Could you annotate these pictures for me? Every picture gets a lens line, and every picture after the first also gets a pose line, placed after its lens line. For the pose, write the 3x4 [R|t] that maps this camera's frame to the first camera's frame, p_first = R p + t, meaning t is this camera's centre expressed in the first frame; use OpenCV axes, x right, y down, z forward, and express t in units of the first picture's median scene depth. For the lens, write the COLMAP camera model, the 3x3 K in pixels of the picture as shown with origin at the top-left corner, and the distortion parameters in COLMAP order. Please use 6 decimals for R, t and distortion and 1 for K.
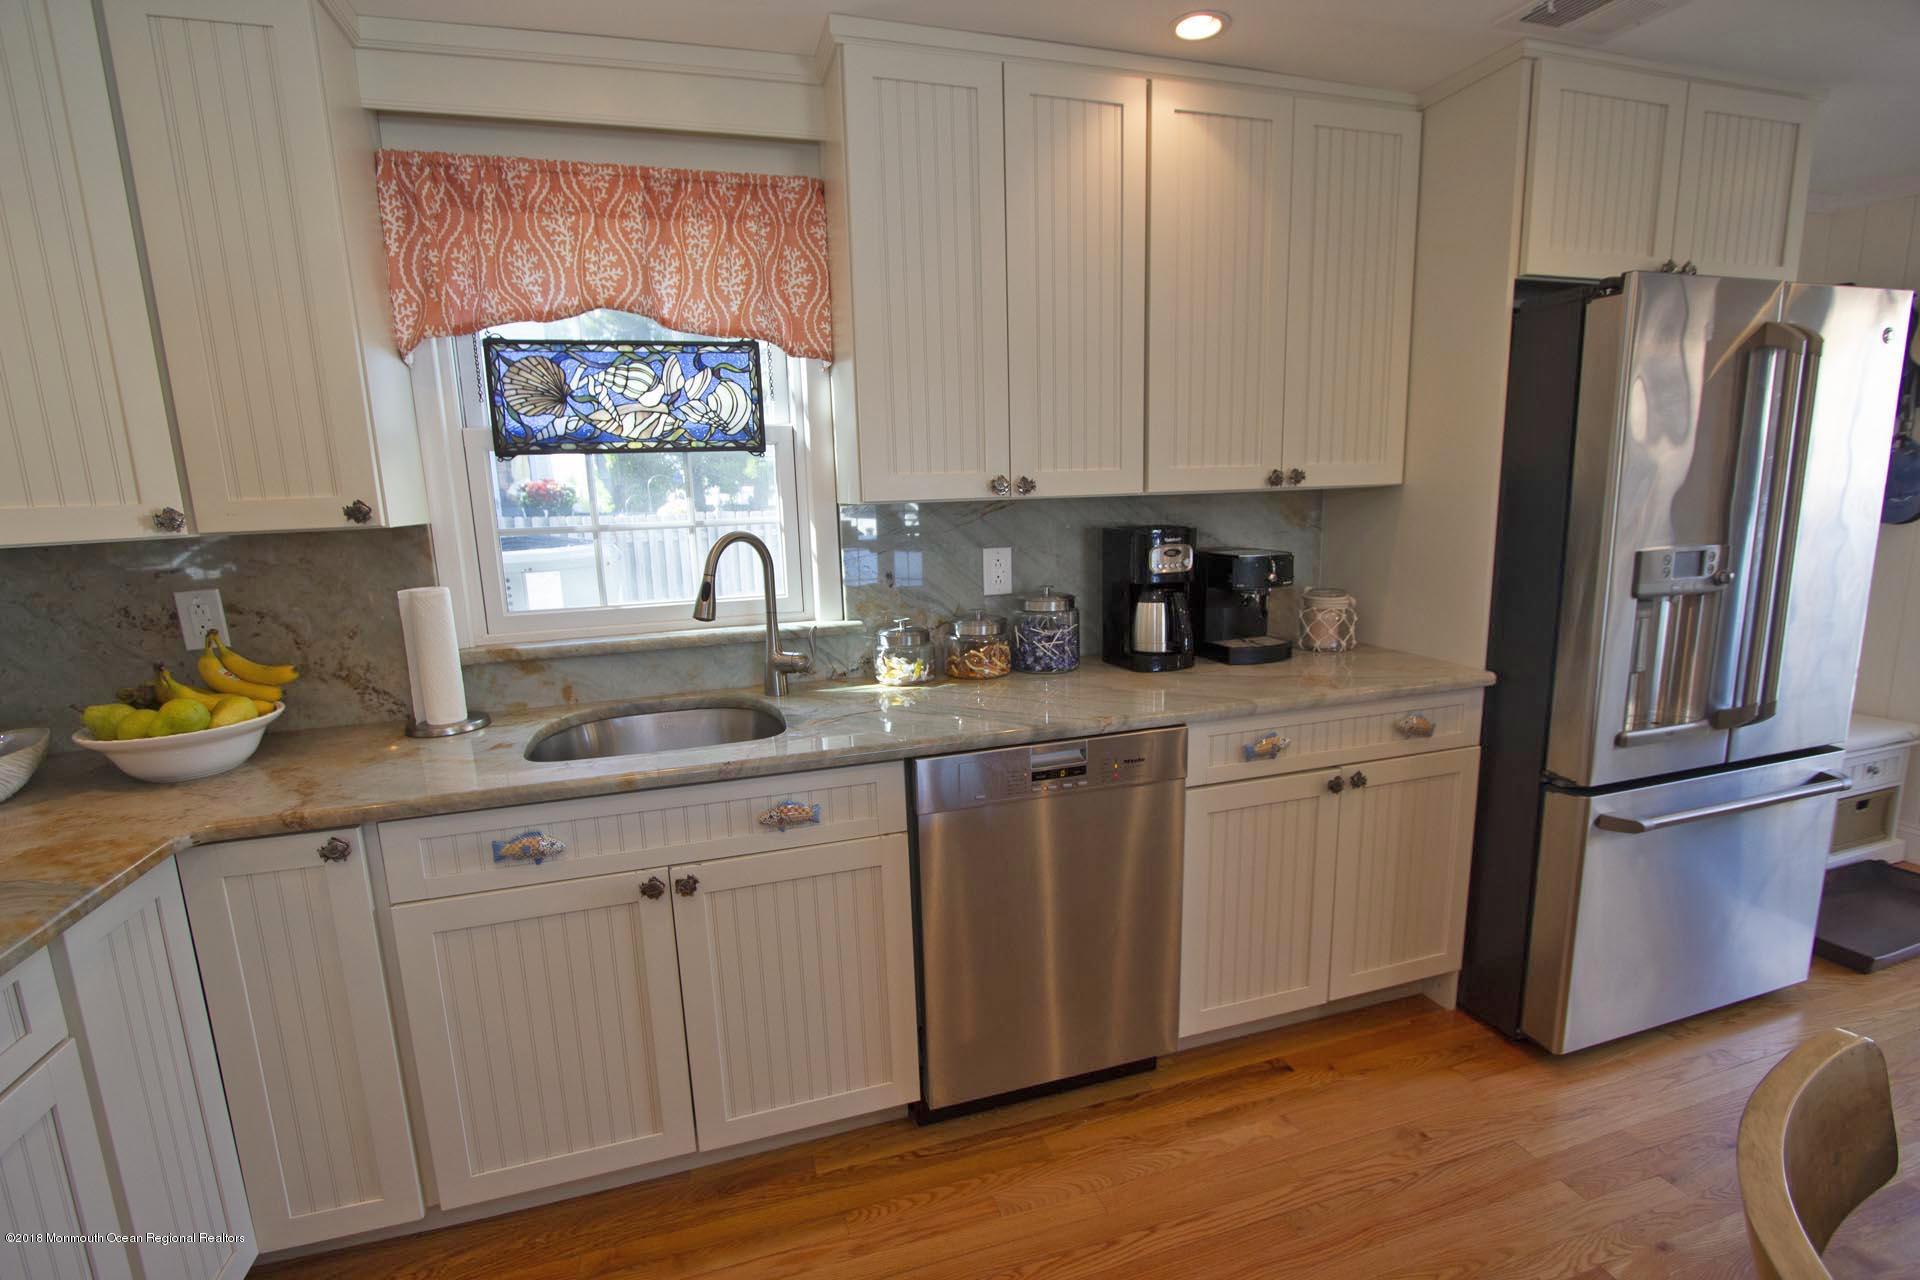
lens RADIAL K [[881.5, 0, 961.4], [0, 881.5, 653.0], [0, 0, 1]] dist [-0.029089, 0.007657]
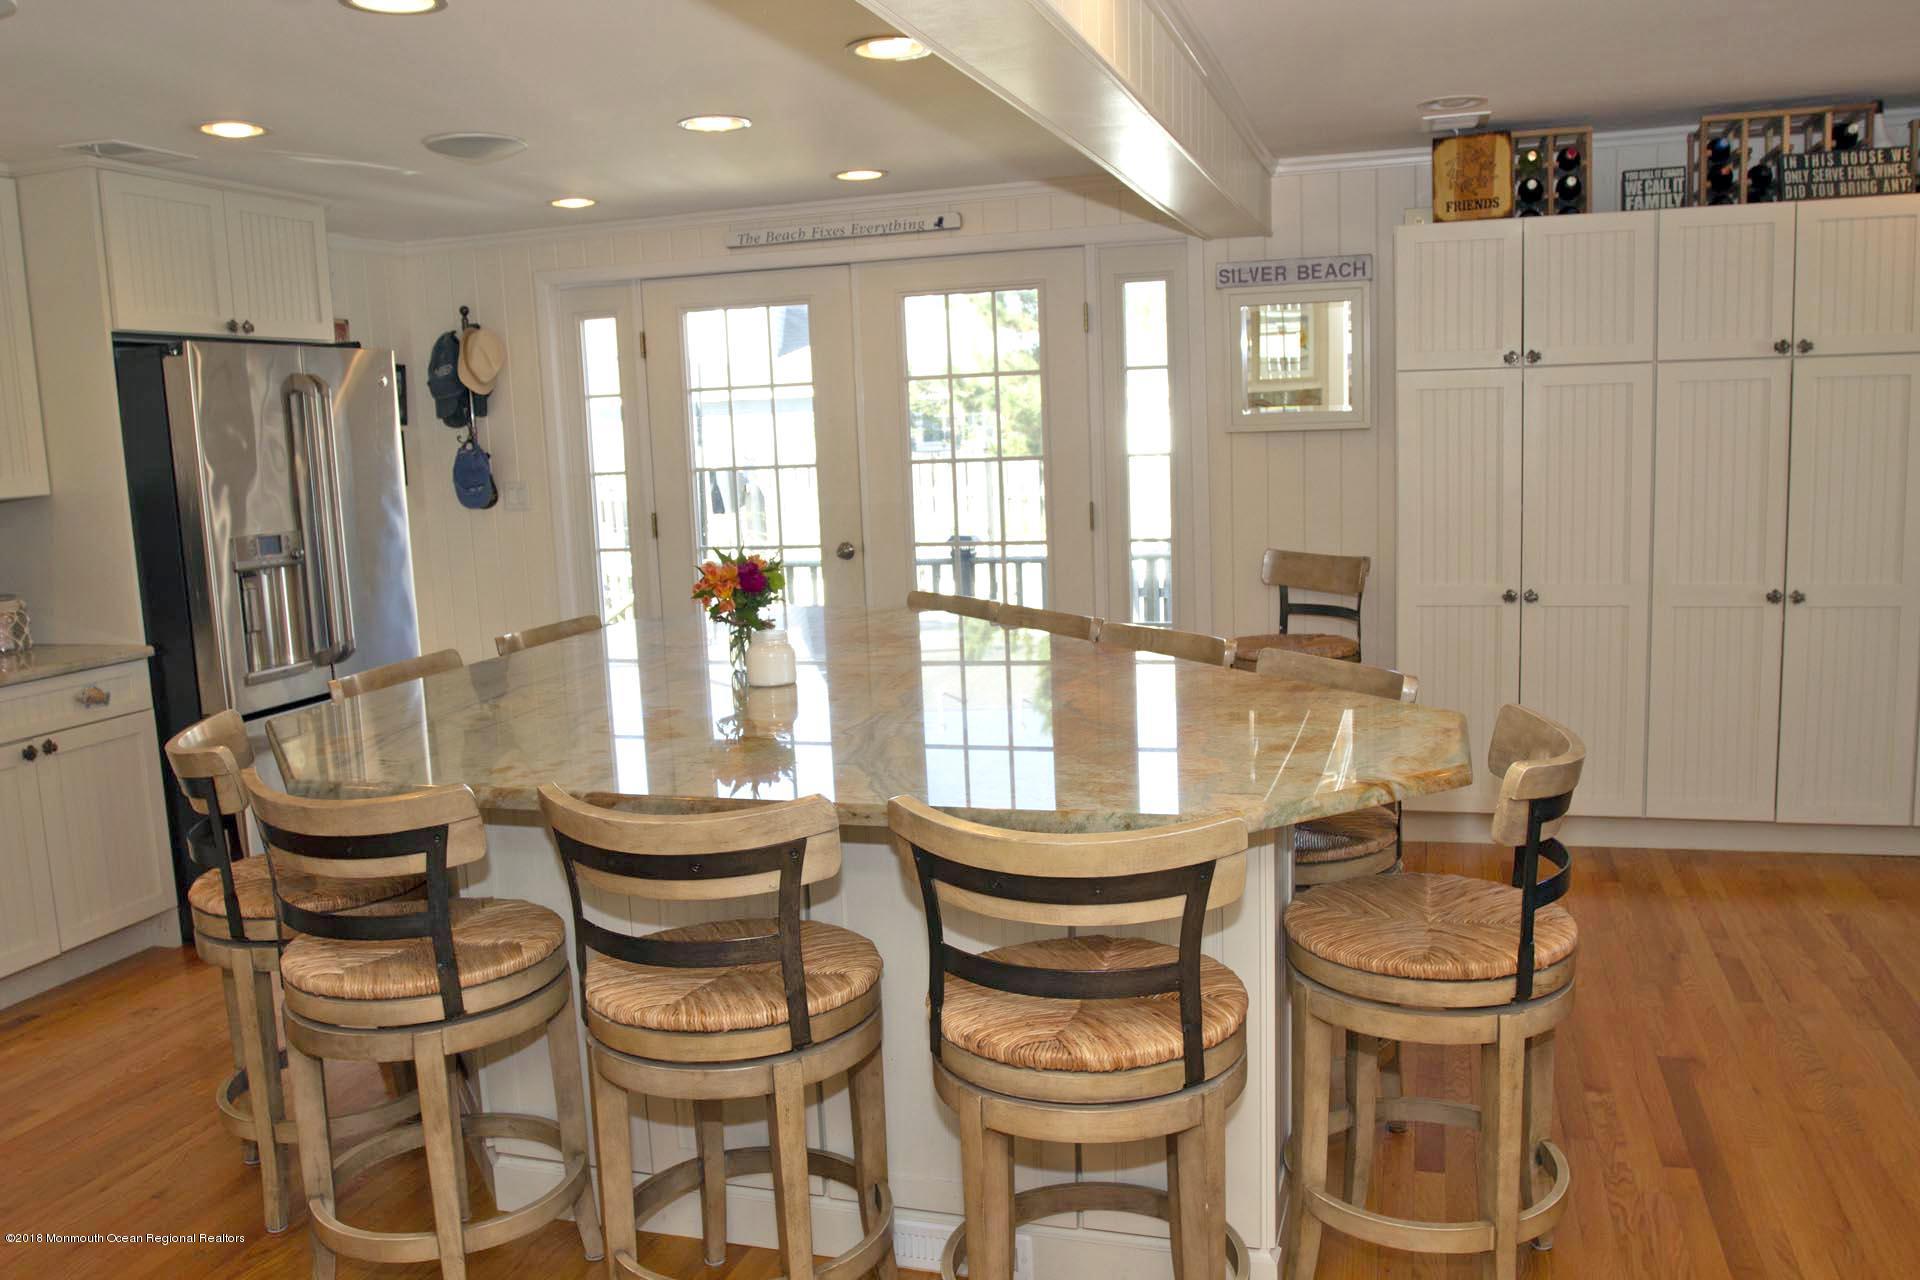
lens RADIAL K [[1511.0, 0, 967.8], [0, 1511.0, 646.0], [0, 0, 1]] dist [-0.095044, 0.060840]
pose [[0.567462, -0.115290, 0.815288, -0.454915], [0.173765, 0.984617, 0.018290, 0.196710], [-0.804856, 0.131290, 0.578766, -1.191944]]
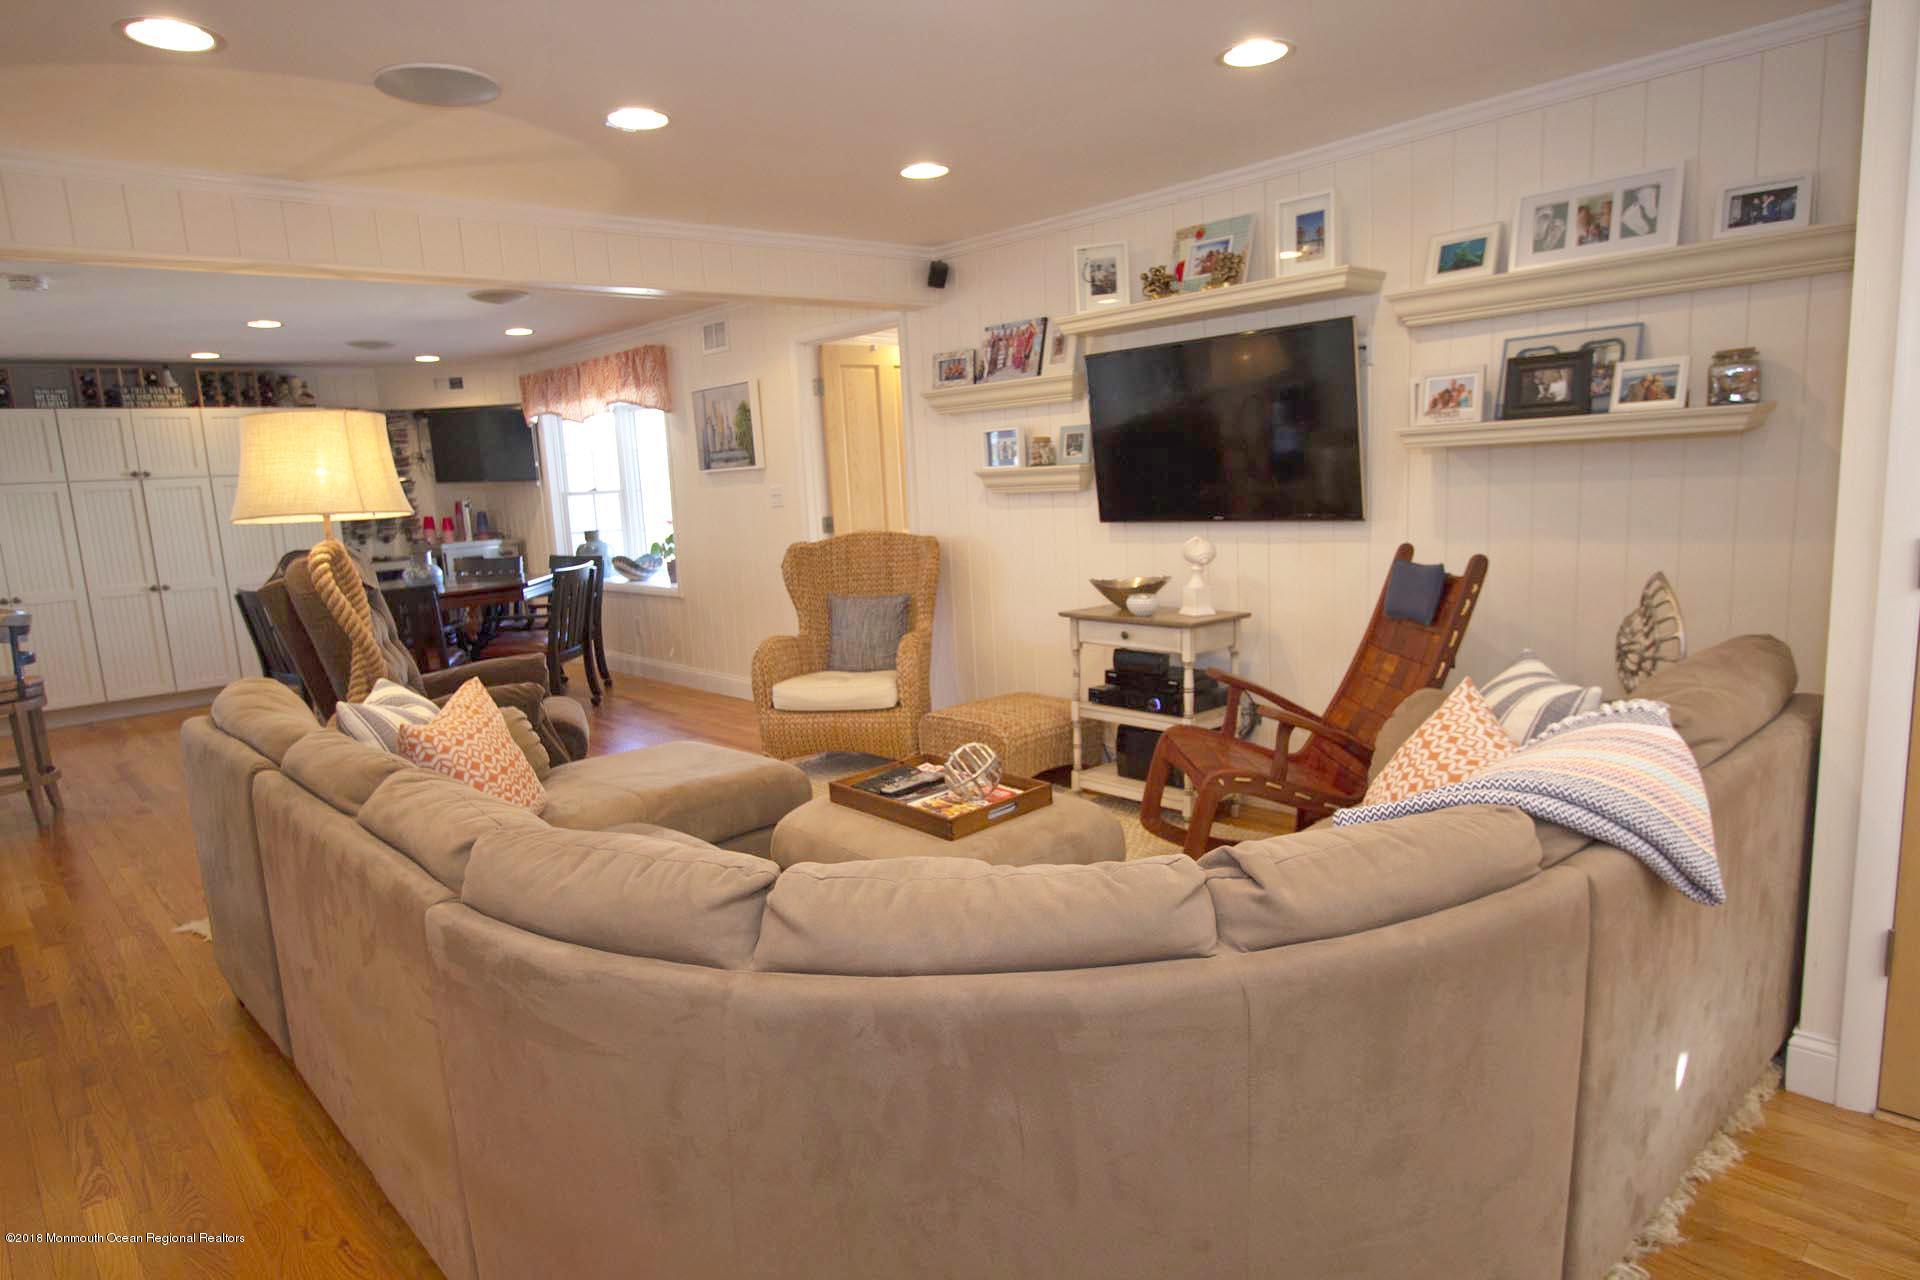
lens RADIAL K [[1118.9, 0, 959.7], [0, 1118.9, 649.3], [0, 0, 1]] dist [-0.024917, 0.021731]
pose [[-0.434938, -0.086866, 0.896261, -2.412590], [0.229981, 0.951609, 0.203835, 0.434570], [-0.870596, 0.294778, -0.393913, -1.709352]]
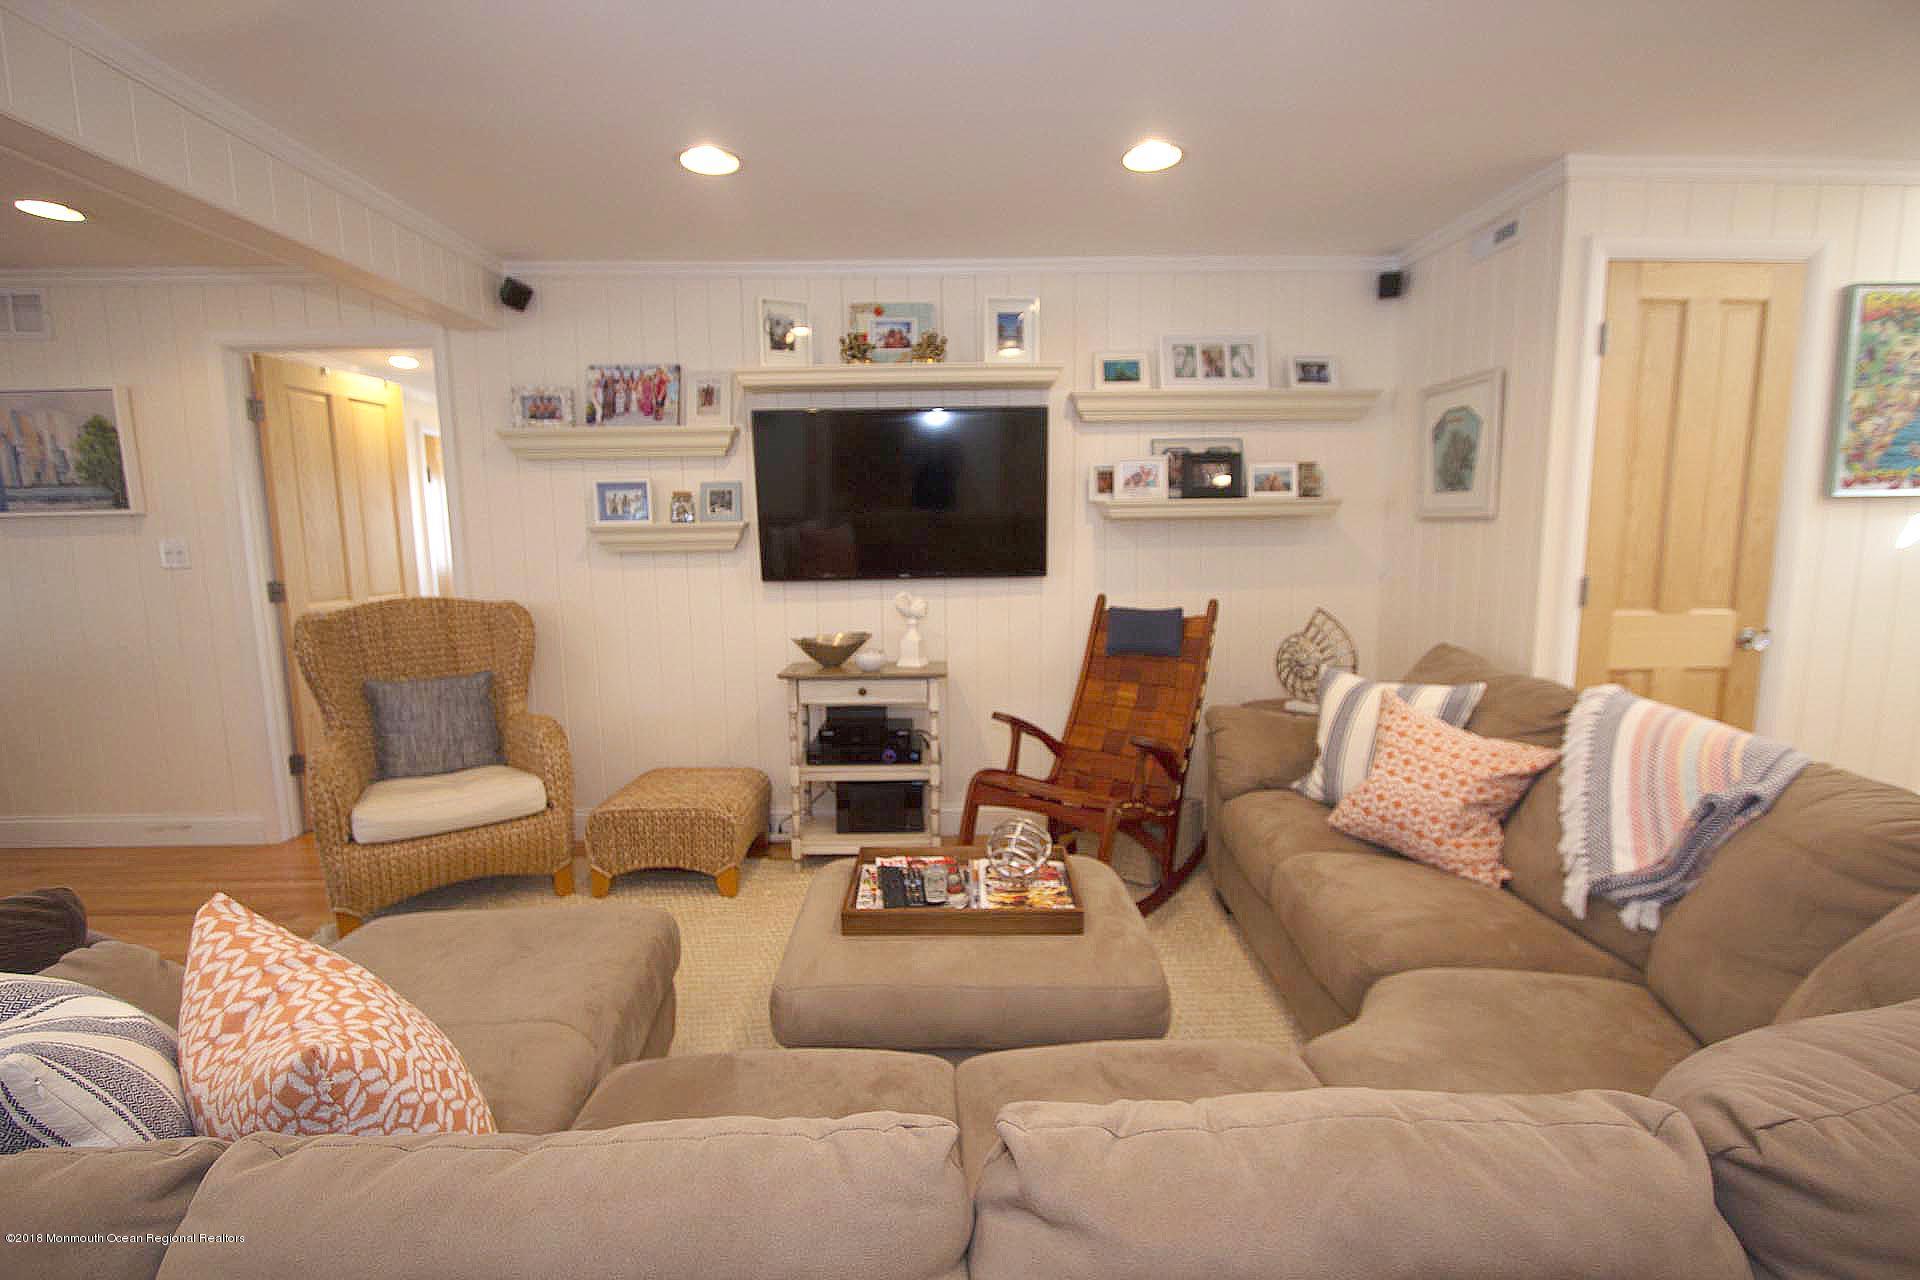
lens RADIAL K [[881.5, 0, 961.4], [0, 881.5, 653.0], [0, 0, 1]] dist [-0.029089, 0.007657]
pose [[-0.960975, 0.006588, 0.276558, -1.326995], [0.093520, 0.948593, 0.302366, 0.357731], [-0.260349, 0.316430, -0.912190, -1.379104]]
